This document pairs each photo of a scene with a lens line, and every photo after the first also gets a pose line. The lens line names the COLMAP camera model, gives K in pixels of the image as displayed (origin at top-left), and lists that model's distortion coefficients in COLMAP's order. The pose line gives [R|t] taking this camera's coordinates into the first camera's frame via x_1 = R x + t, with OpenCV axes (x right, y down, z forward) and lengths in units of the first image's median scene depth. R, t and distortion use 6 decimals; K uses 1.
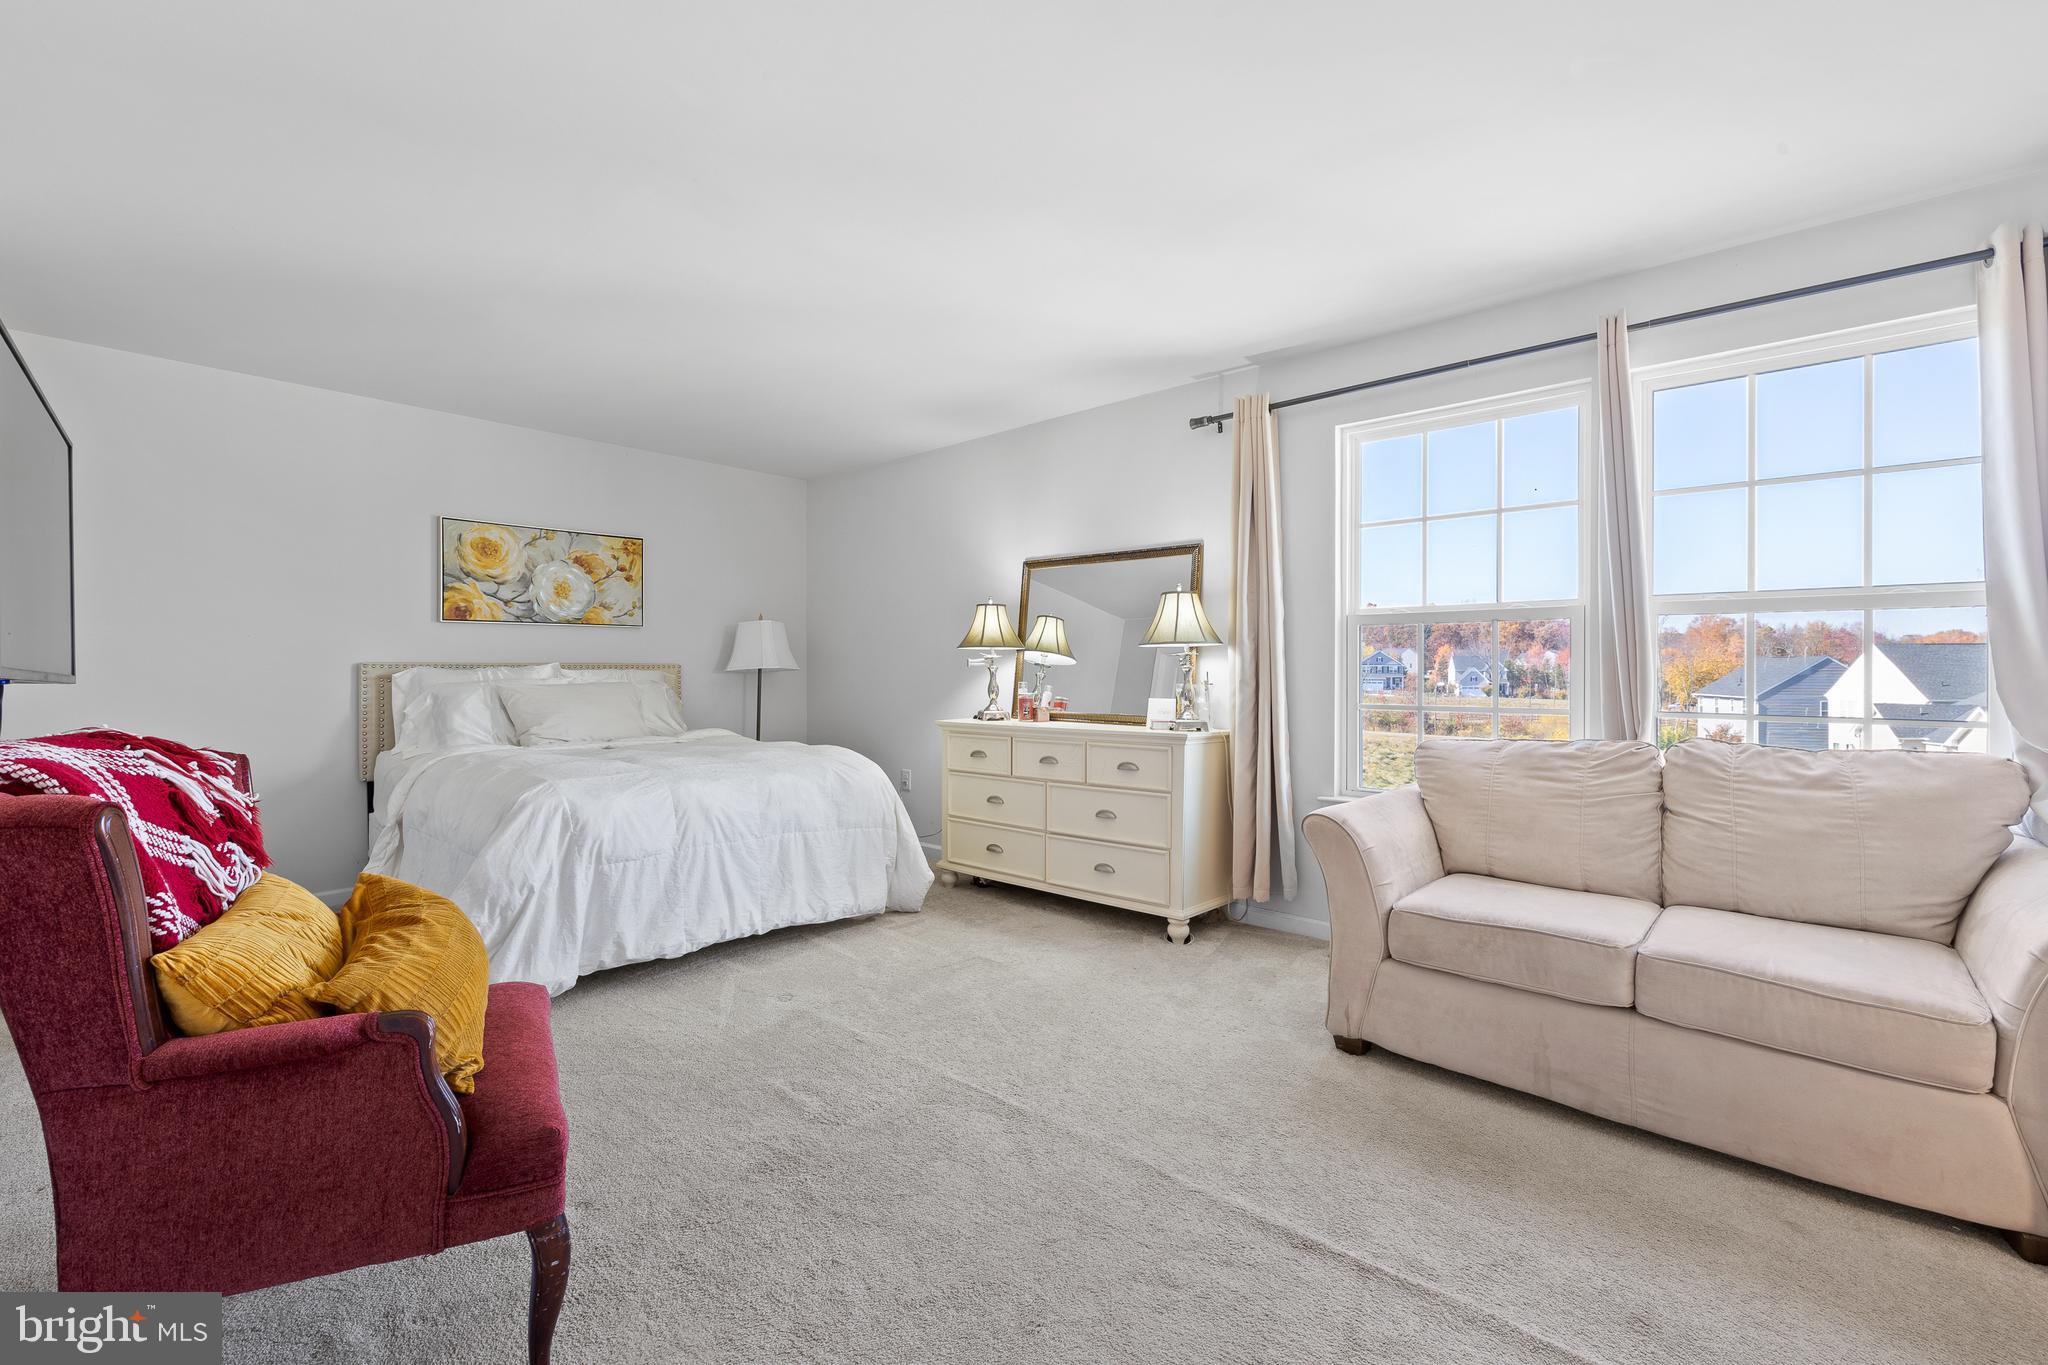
lens RADIAL K [[877.7, 0, 1020.8], [0, 877.7, 675.6], [0, 0, 1]] dist [-0.000866, 0.001972]
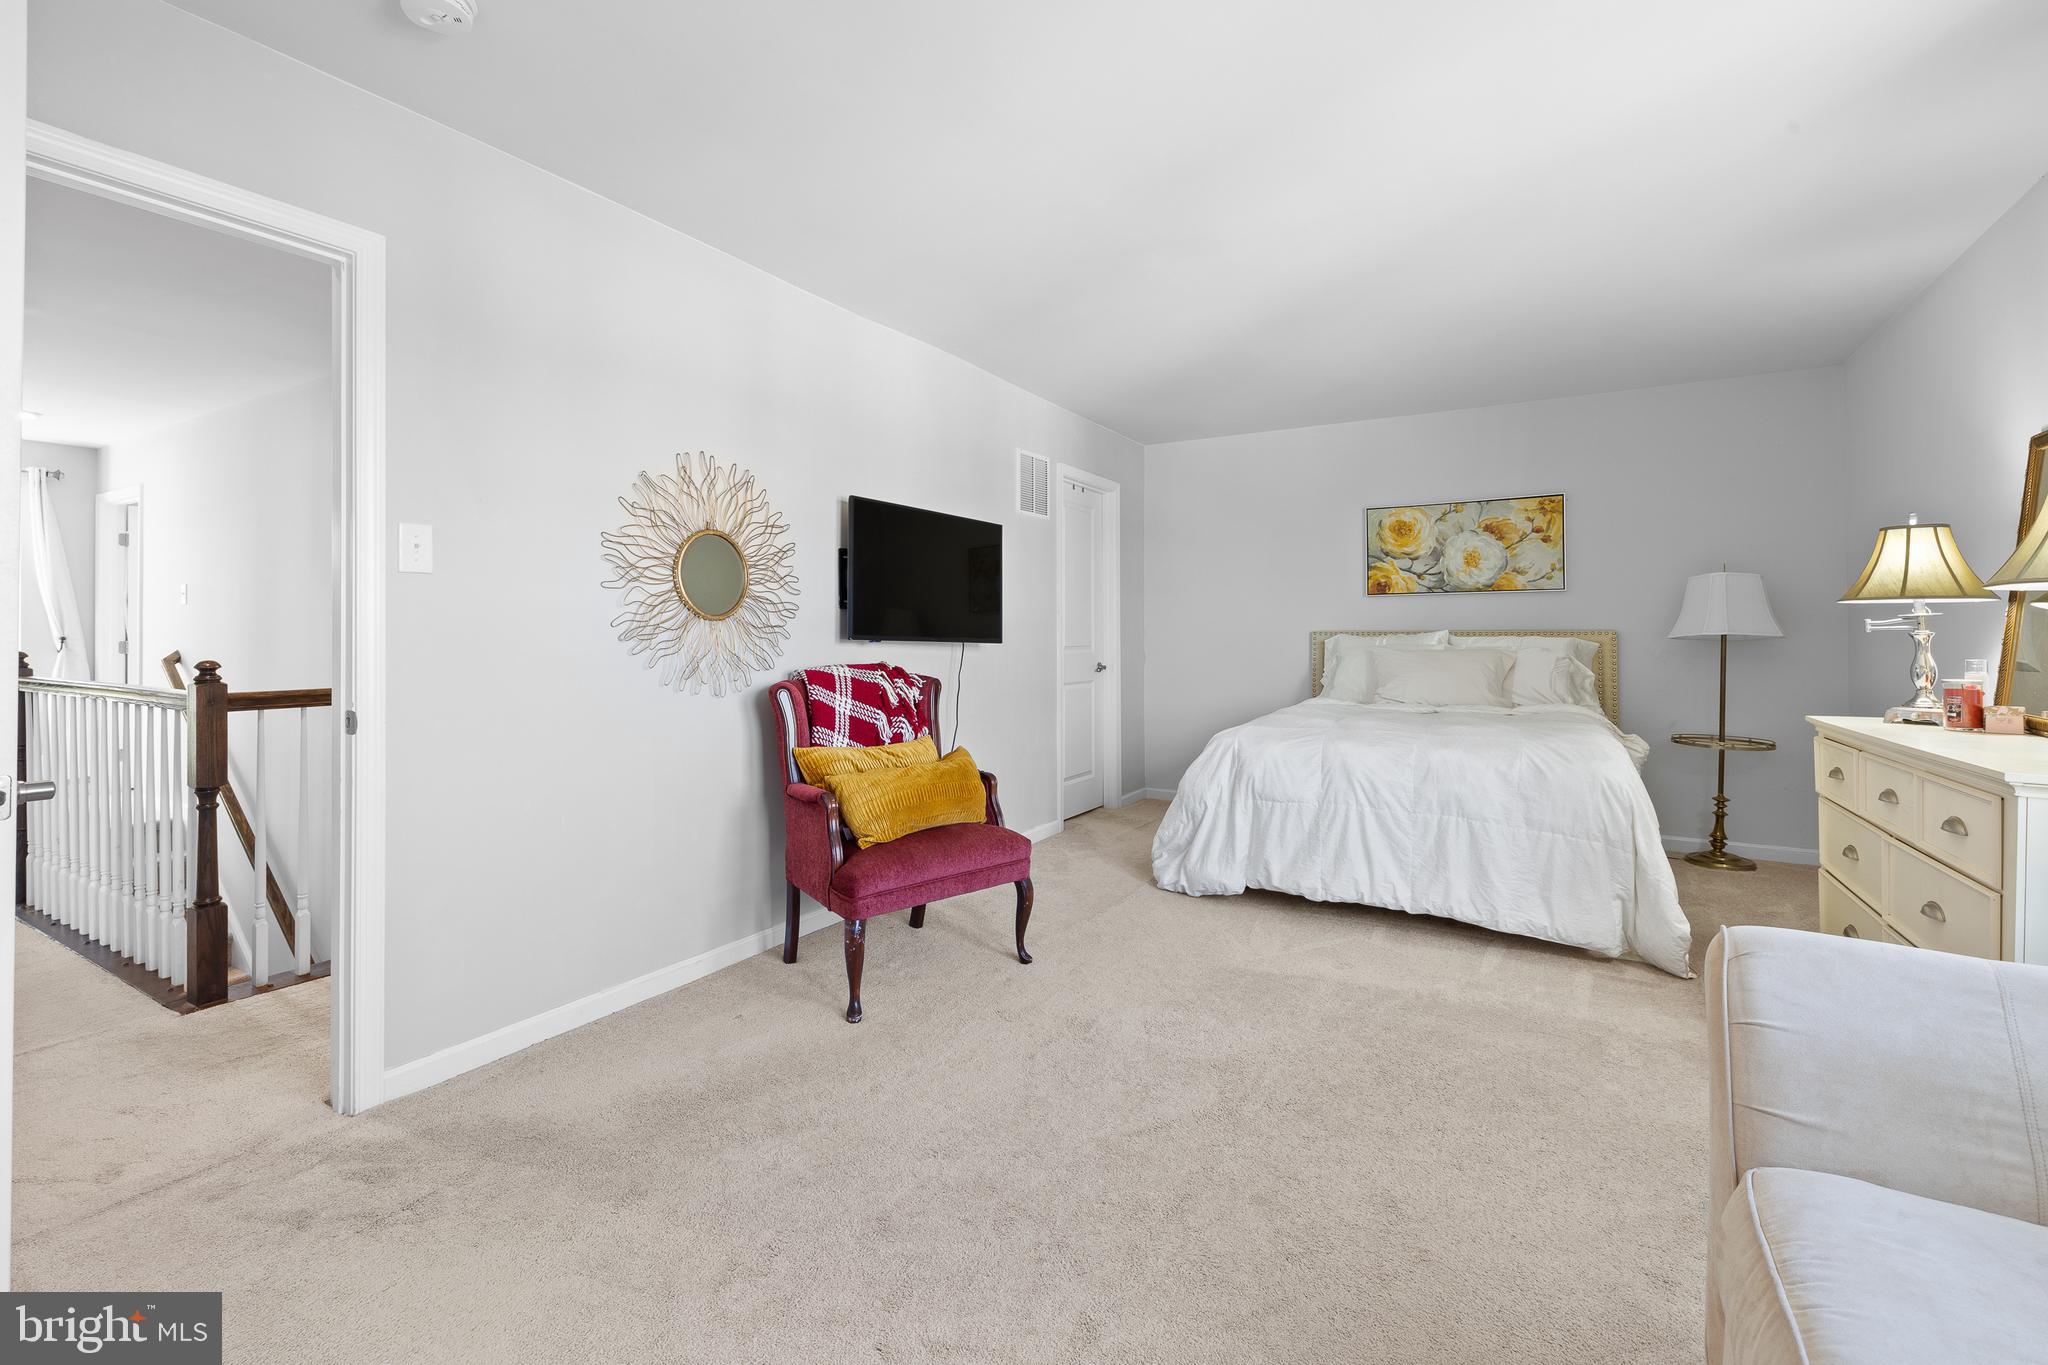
lens RADIAL K [[877.7, 0, 988.7], [0, 877.7, 640.5], [0, 0, 1]] dist [-0.000866, 0.001972]
pose [[0.184819, 0.004781, -0.982761, 0.410717], [-0.007328, 0.999967, 0.003487, -0.001820], [0.982745, 0.006557, 0.184848, 0.272836]]
